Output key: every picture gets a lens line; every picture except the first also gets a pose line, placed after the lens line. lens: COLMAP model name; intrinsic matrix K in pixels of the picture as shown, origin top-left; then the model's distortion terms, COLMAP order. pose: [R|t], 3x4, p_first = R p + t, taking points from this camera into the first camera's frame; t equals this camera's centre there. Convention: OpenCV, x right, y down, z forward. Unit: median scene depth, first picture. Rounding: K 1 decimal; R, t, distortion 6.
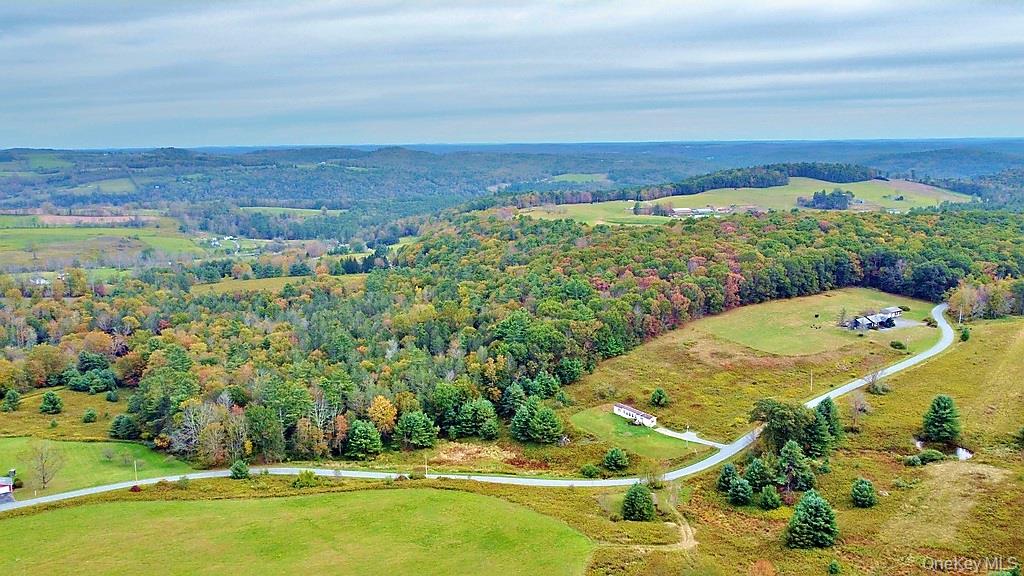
lens RADIAL K [[766.1, 0, 514.5], [0, 766.1, 291.1], [0, 0, 1]] dist [0.000365, 0.001190]
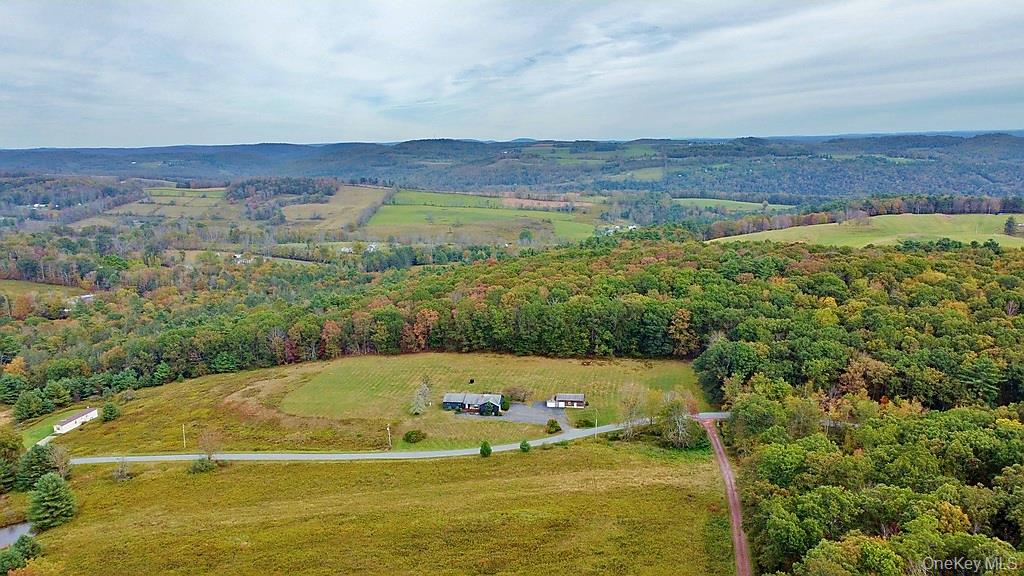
lens RADIAL K [[766.1, 0, 514.8], [0, 766.1, 285.0], [0, 0, 1]] dist [0.000365, 0.001190]
pose [[0.720980, 0.119821, -0.682518, 0.117661], [-0.115139, 0.991960, 0.052519, -0.013402], [0.683323, 0.040719, 0.728980, 0.063227]]
